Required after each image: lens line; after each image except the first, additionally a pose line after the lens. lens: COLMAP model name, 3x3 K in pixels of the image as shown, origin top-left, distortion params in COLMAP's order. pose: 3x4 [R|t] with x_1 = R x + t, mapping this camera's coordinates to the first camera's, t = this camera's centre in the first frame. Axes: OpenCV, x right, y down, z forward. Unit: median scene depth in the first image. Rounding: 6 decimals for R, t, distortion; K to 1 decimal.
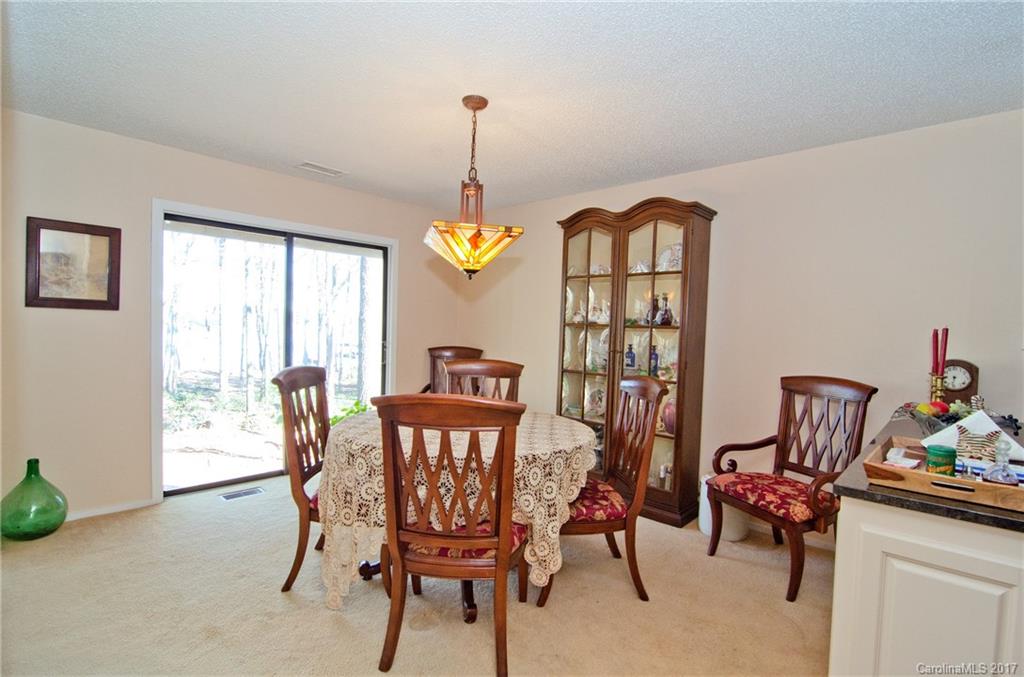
lens RADIAL K [[491.5, 0, 507.9], [0, 491.5, 341.0], [0, 0, 1]] dist [-0.003659, -0.008906]
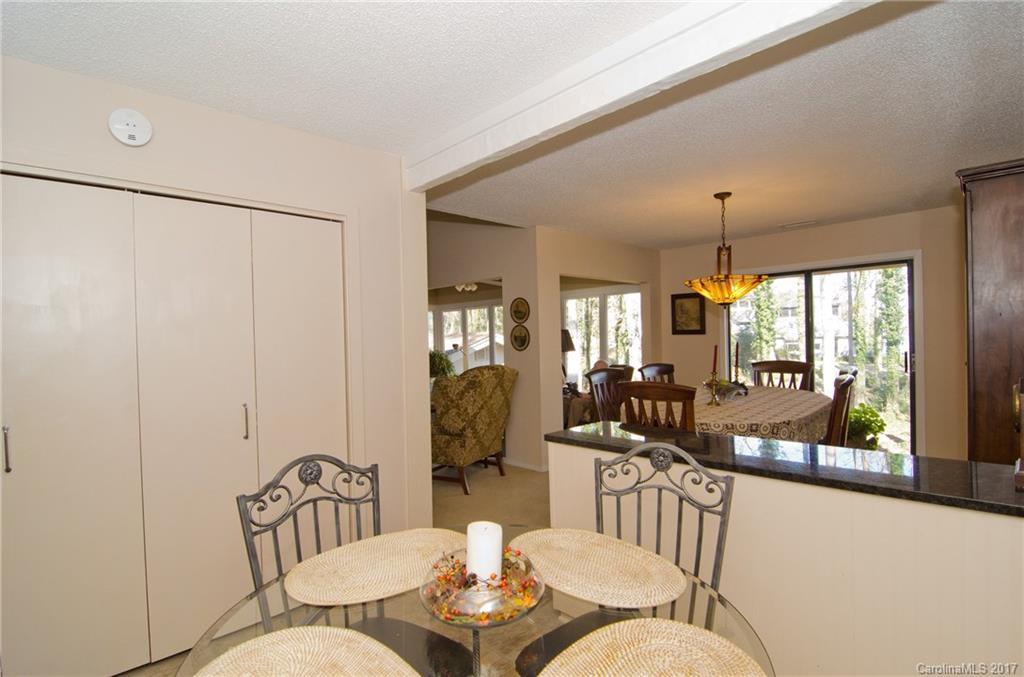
lens RADIAL K [[466.1, 0, 512.0], [0, 466.1, 338.5], [0, 0, 1]] dist [-0.001866, -0.000168]
pose [[-0.061032, -0.020184, -0.997932, 1.125390], [-0.008038, 0.999773, -0.019730, -0.004231], [0.998103, 0.006817, -0.061180, 0.351276]]
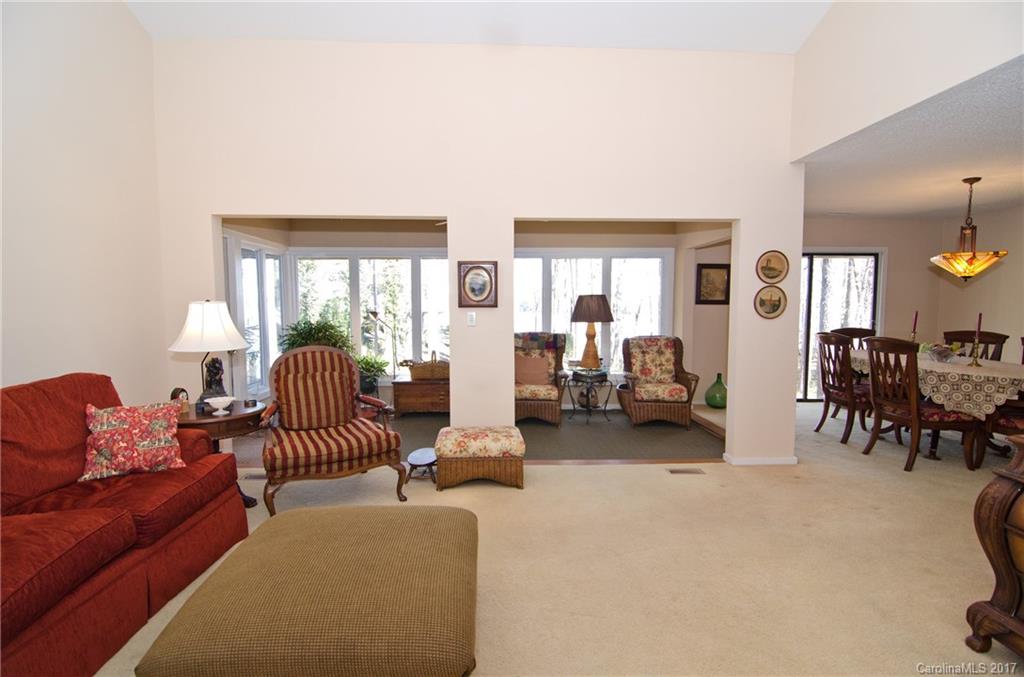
lens RADIAL K [[491.5, 0, 507.9], [0, 491.5, 341.0], [0, 0, 1]] dist [-0.003659, -0.008906]
pose [[0.705023, 0.019277, -0.708923, 0.004086], [0.001757, 0.999580, 0.028927, 0.026296], [0.709182, -0.021640, 0.704693, -1.106886]]
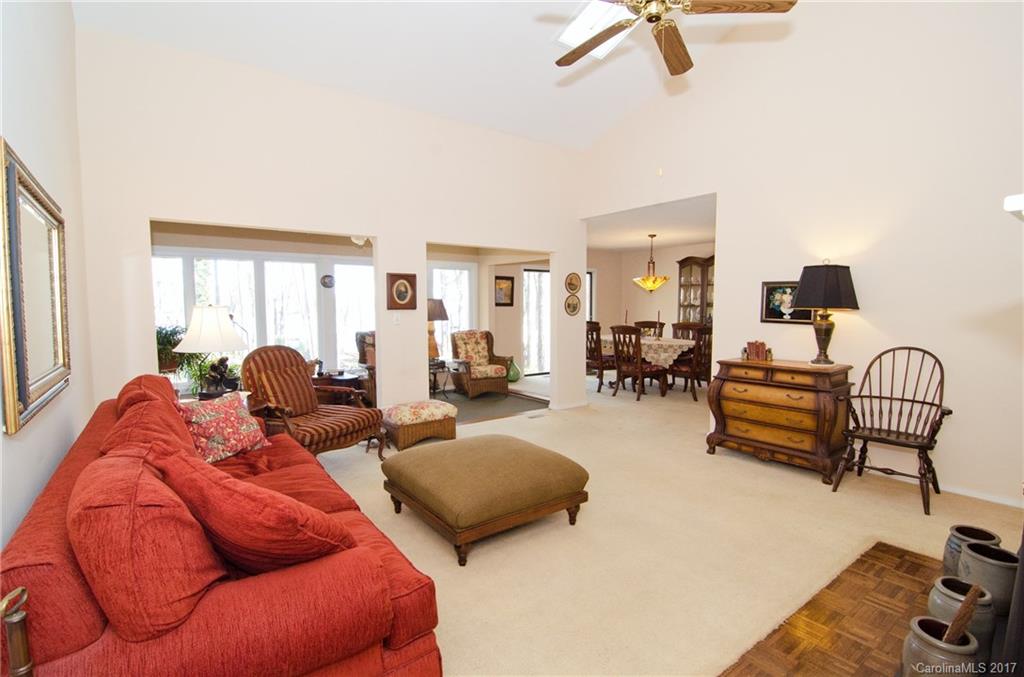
lens RADIAL K [[489.4, 0, 509.2], [0, 489.4, 348.3], [0, 0, 1]] dist [-0.017489, 0.000125]
pose [[0.981423, -0.017066, -0.191097, -0.296631], [0.027342, 0.998311, 0.051267, 0.030855], [0.189899, -0.055539, 0.980232, -1.760539]]
